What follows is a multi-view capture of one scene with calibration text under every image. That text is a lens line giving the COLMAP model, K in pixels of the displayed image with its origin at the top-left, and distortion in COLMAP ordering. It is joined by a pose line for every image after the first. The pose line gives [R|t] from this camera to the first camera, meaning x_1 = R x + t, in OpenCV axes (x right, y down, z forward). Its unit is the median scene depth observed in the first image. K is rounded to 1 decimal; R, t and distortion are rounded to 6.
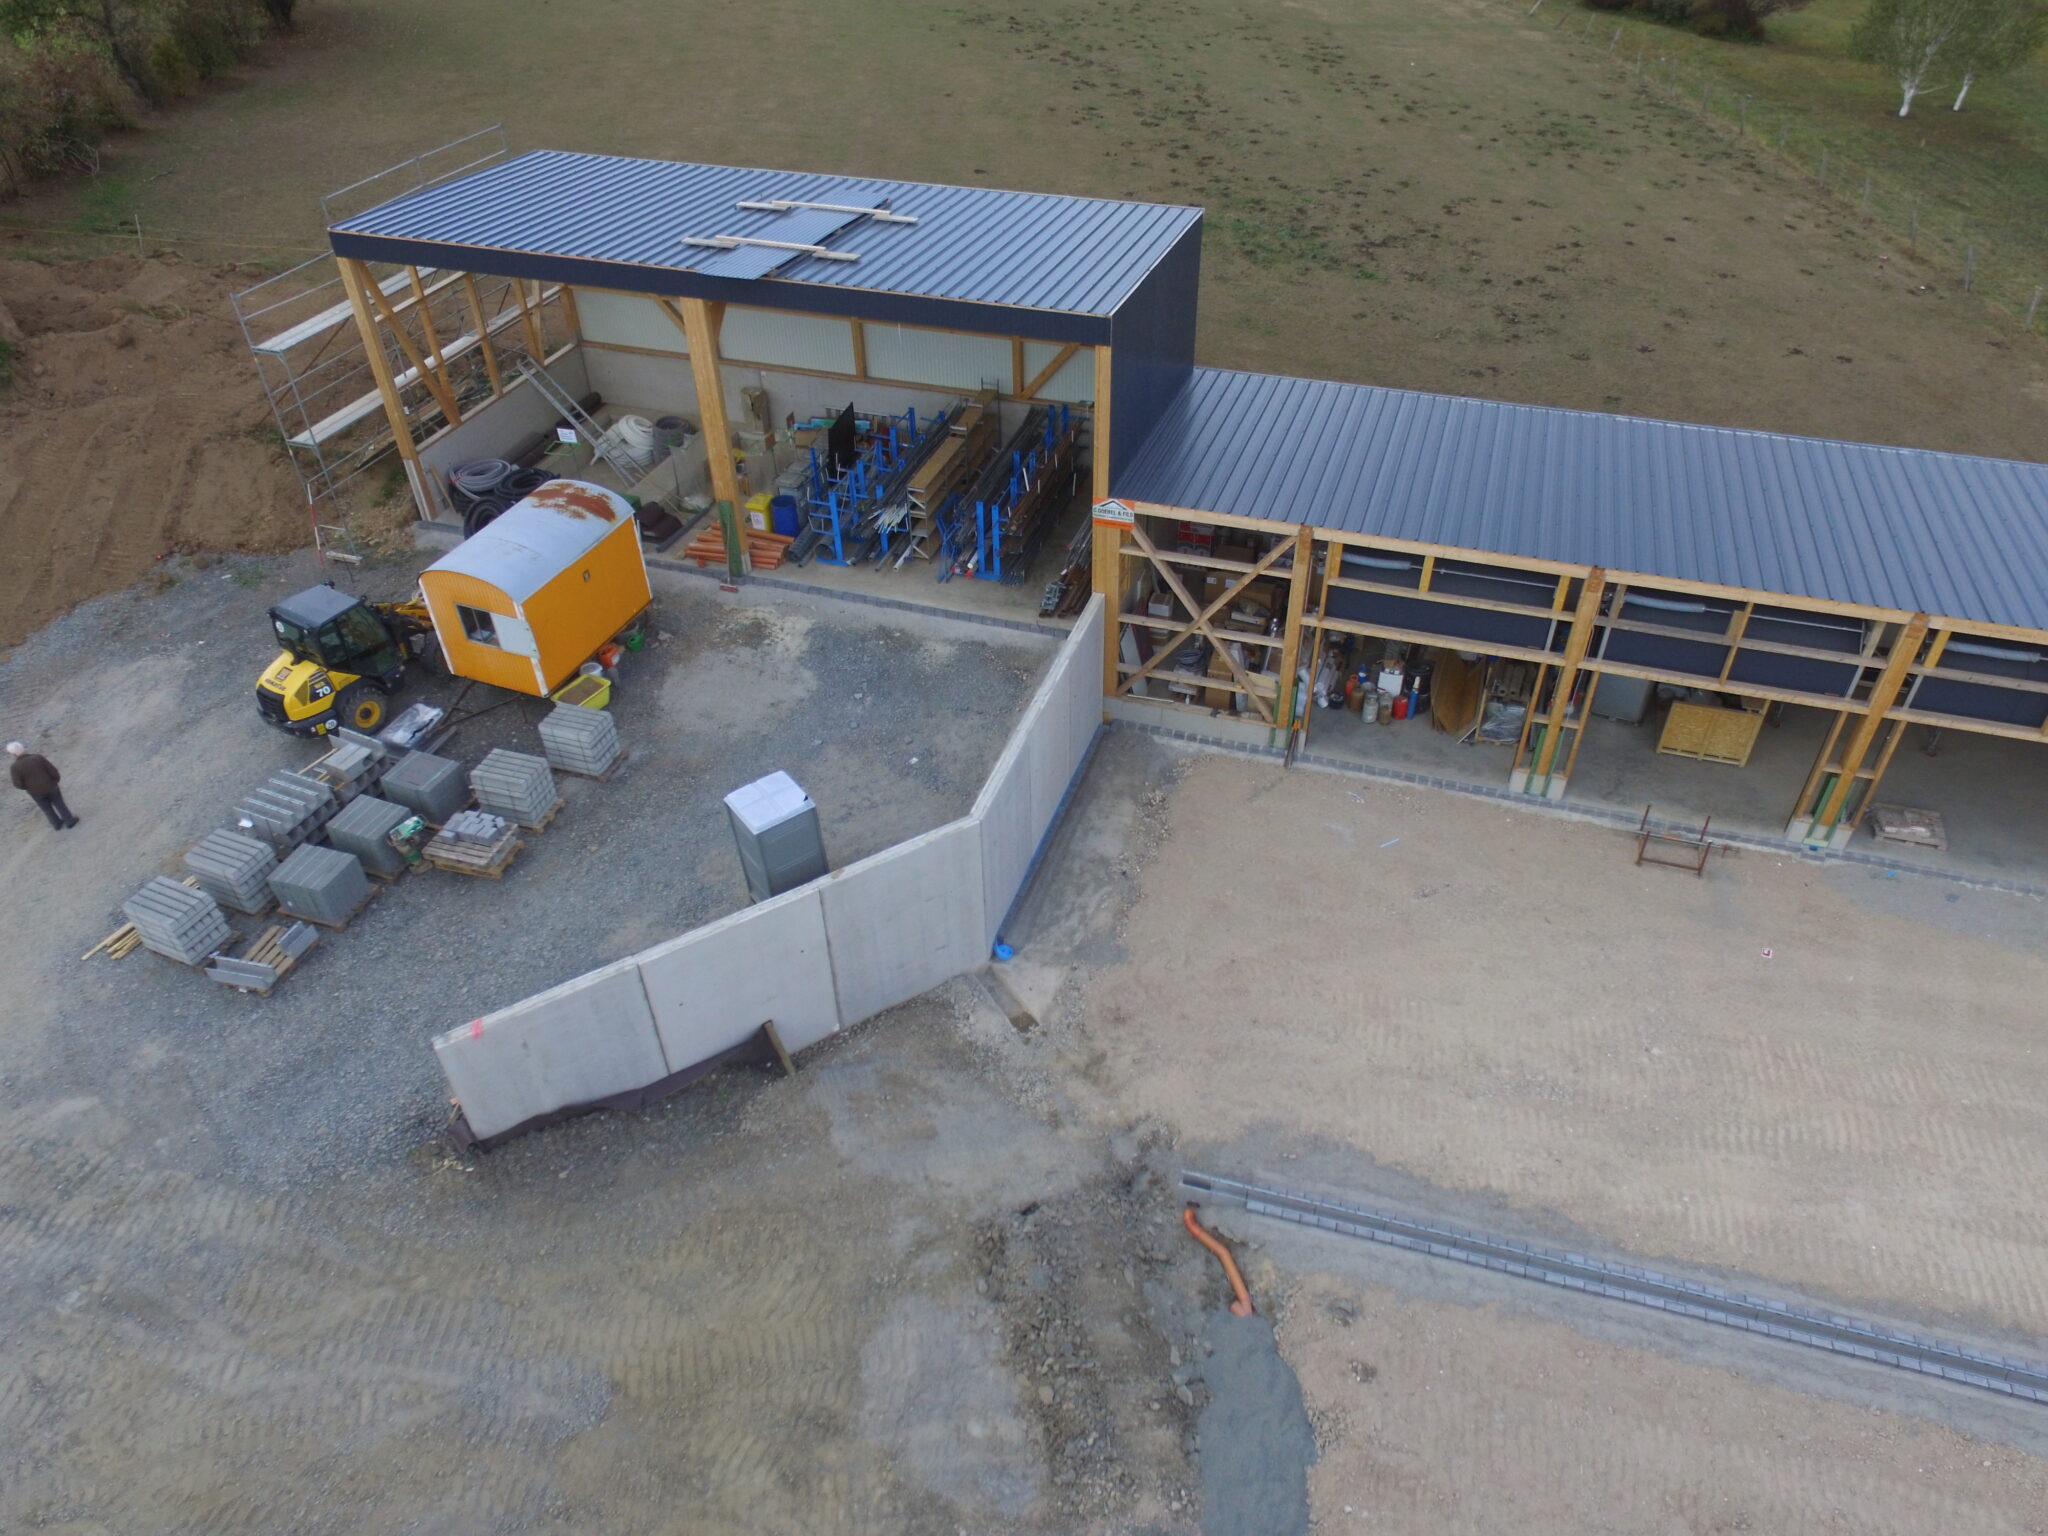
lens RADIAL K [[1376.9, 0, 1030.6], [0, 1376.9, 767.5], [0, 0, 1]] dist [0.001795, 0.006773]
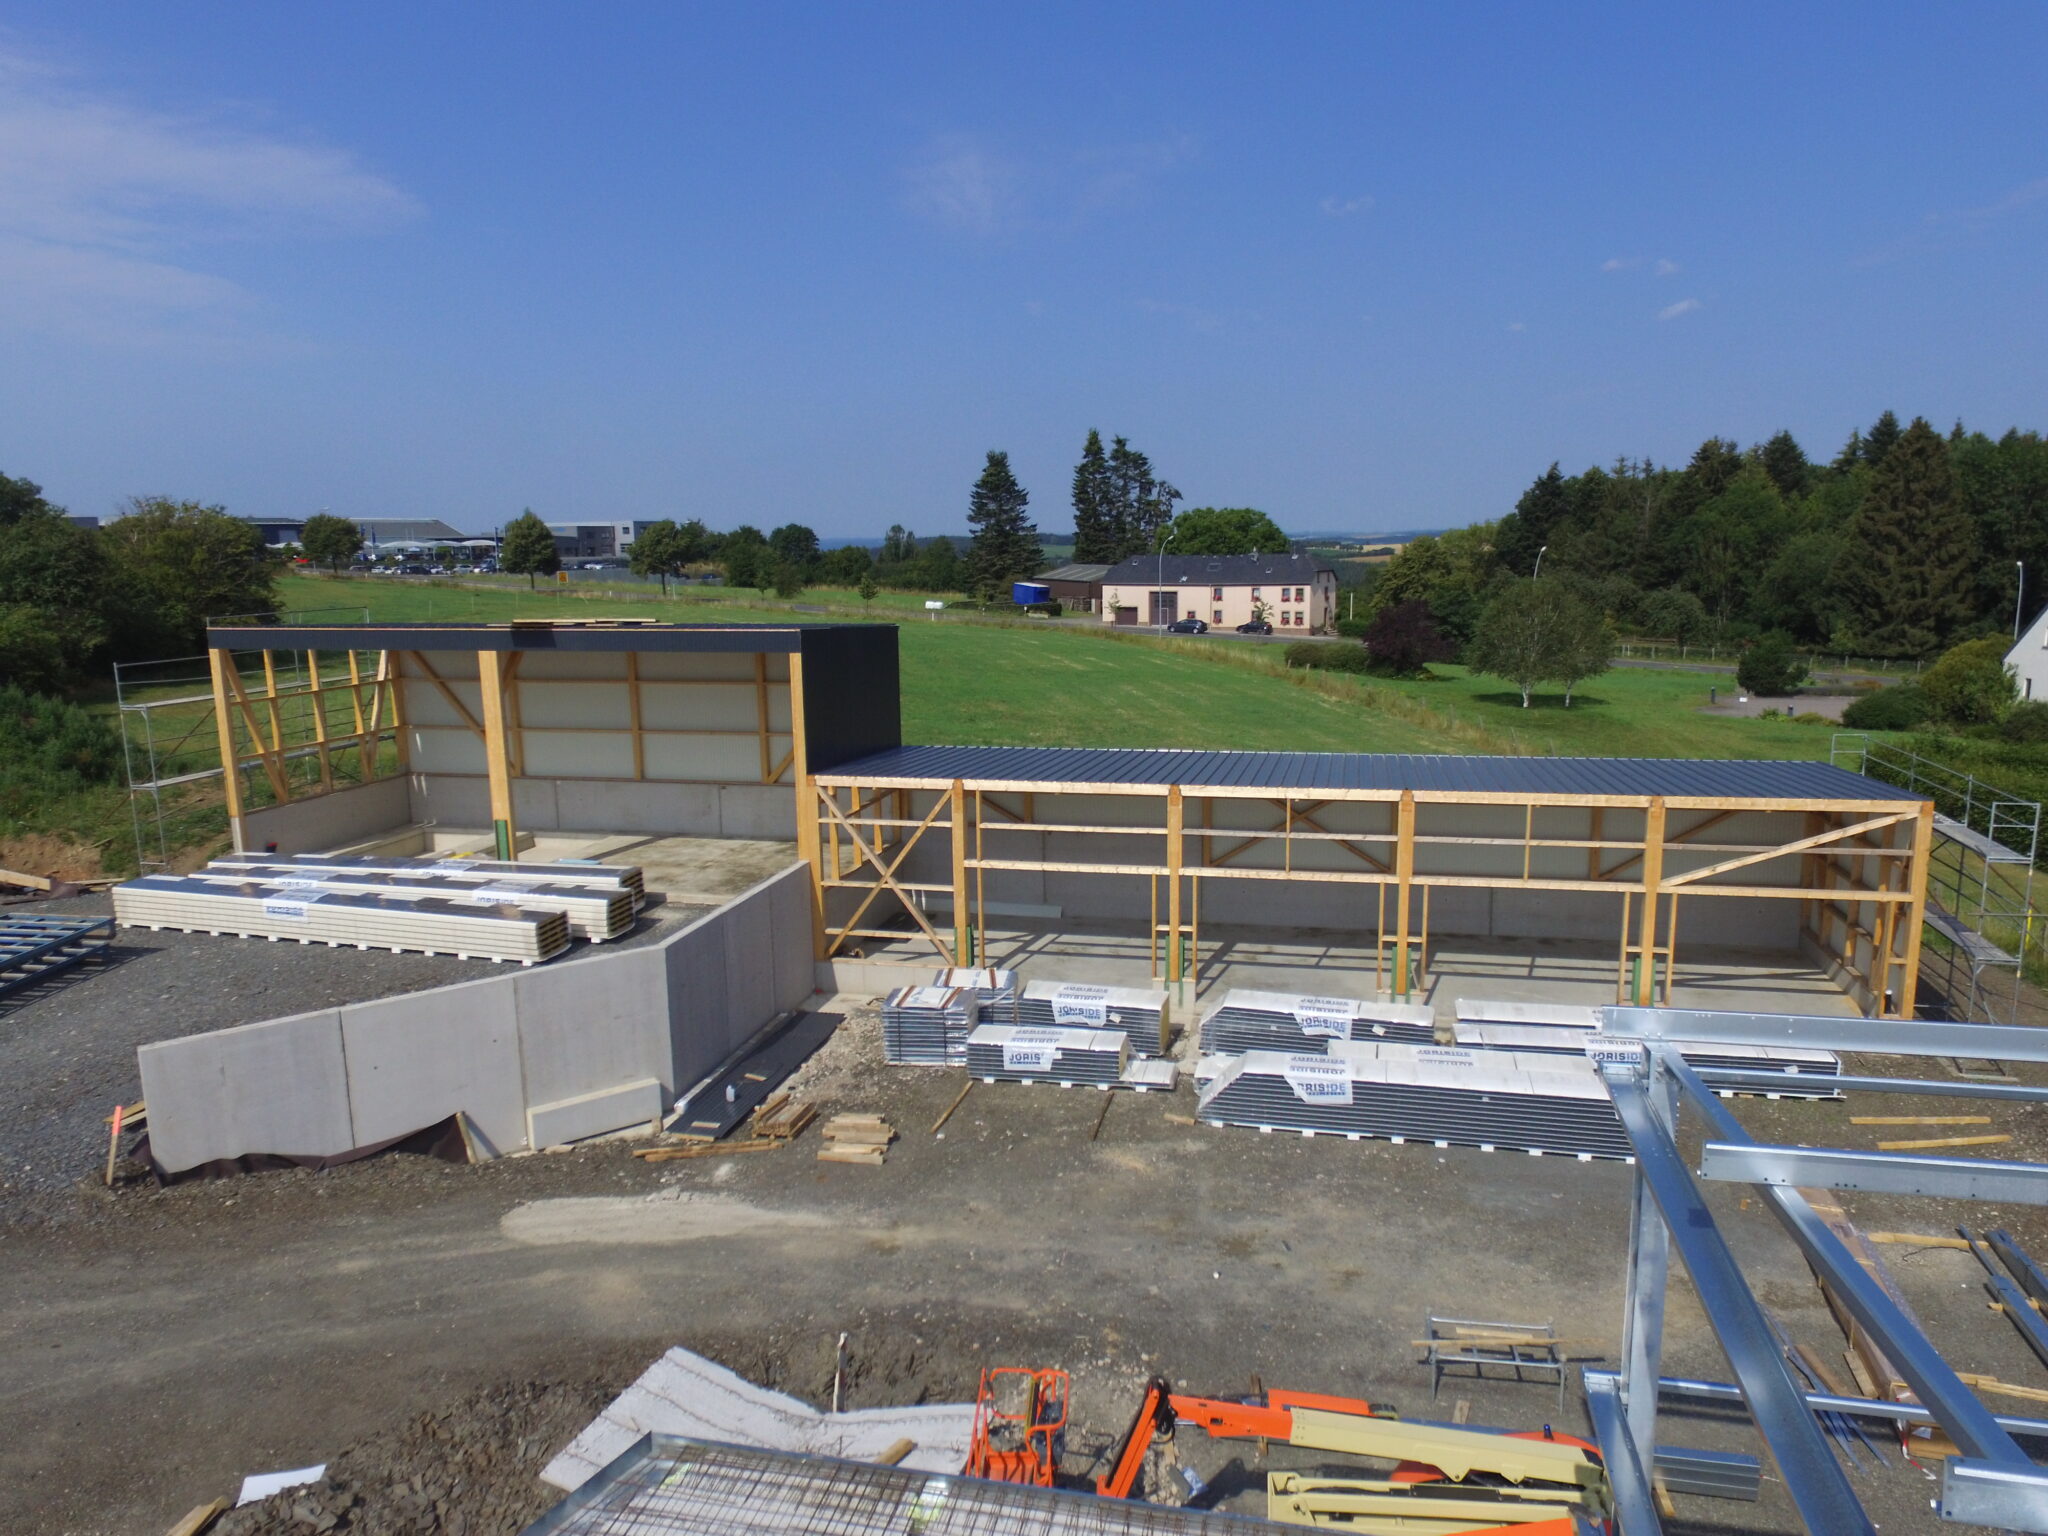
lens RADIAL K [[1376.9, 0, 1025.3], [0, 1376.9, 771.2], [0, 0, 1]] dist [0.001795, 0.006773]
pose [[0.996211, -0.017120, 0.085267, 0.150065], [0.056973, 0.869231, -0.491113, 0.436866], [-0.065708, 0.494110, 0.866913, -0.113585]]
